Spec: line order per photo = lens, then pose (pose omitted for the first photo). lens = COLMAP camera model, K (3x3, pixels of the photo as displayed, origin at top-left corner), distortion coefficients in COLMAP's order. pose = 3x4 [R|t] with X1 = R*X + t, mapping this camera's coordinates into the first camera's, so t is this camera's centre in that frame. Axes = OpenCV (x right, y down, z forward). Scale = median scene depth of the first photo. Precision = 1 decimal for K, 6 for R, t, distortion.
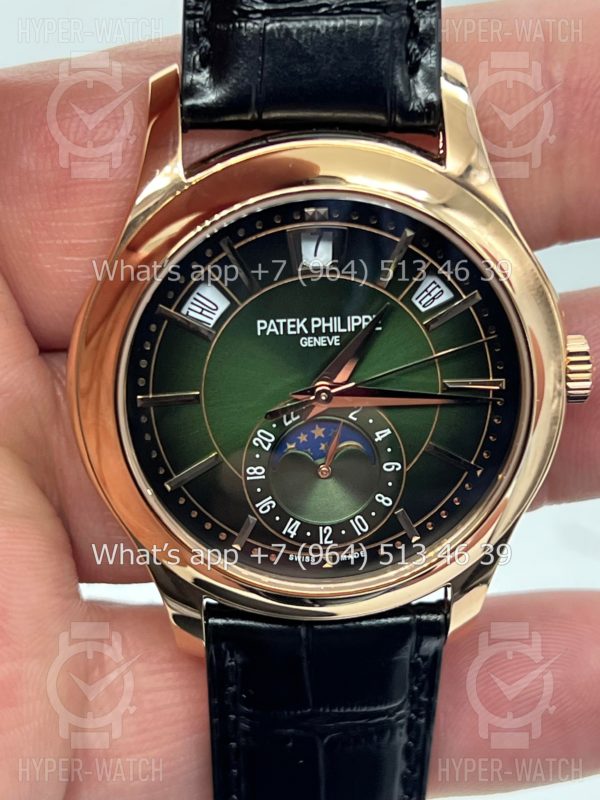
lens RADIAL K [[1883.0, 0, 300.5], [0, 1883.0, 404.9], [0, 0, 1]] dist [0.177568, 0.000000]
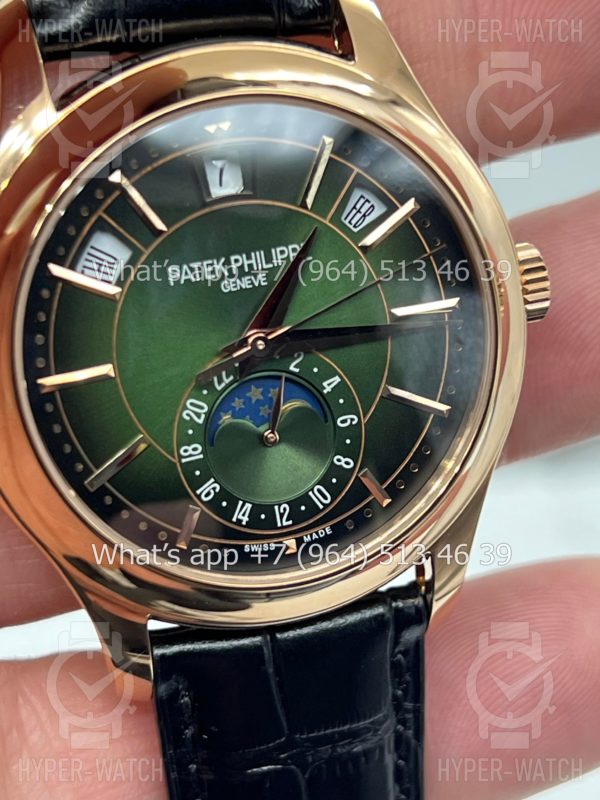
lens RADIAL K [[1883.0, 0, 295.0], [0, 1883.0, 396.9], [0, 0, 1]] dist [0.177568, 0.000000]
pose [[0.974566, -0.154974, 0.161877, -0.110662], [0.170348, 0.981643, -0.085782, 0.091618], [-0.145612, 0.111175, 0.983075, 0.170316]]
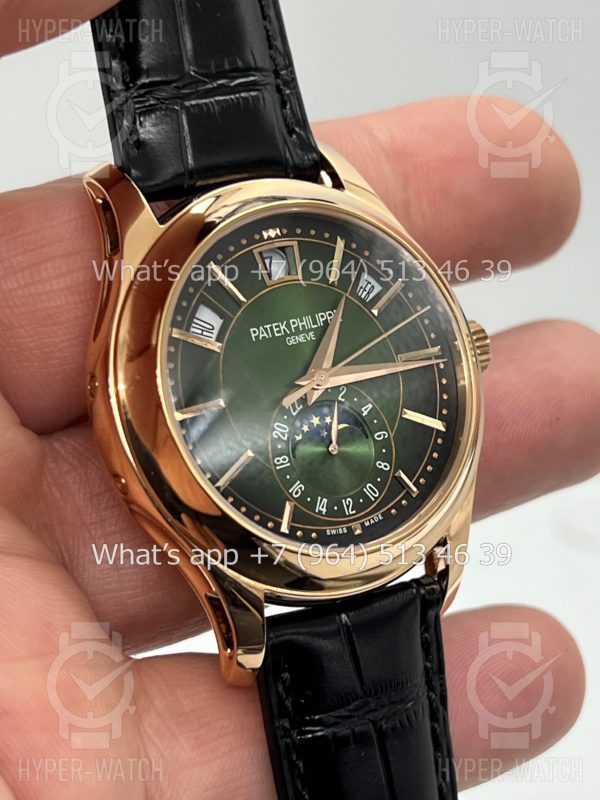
lens RADIAL K [[1883.0, 0, 299.2], [0, 1883.0, 399.2], [0, 0, 1]] dist [0.177568, 0.000000]
pose [[0.870704, -0.187534, 0.454649, -0.521485], [0.341884, 0.895345, -0.285434, 0.328501], [-0.353539, 0.403966, 0.843695, 0.031443]]
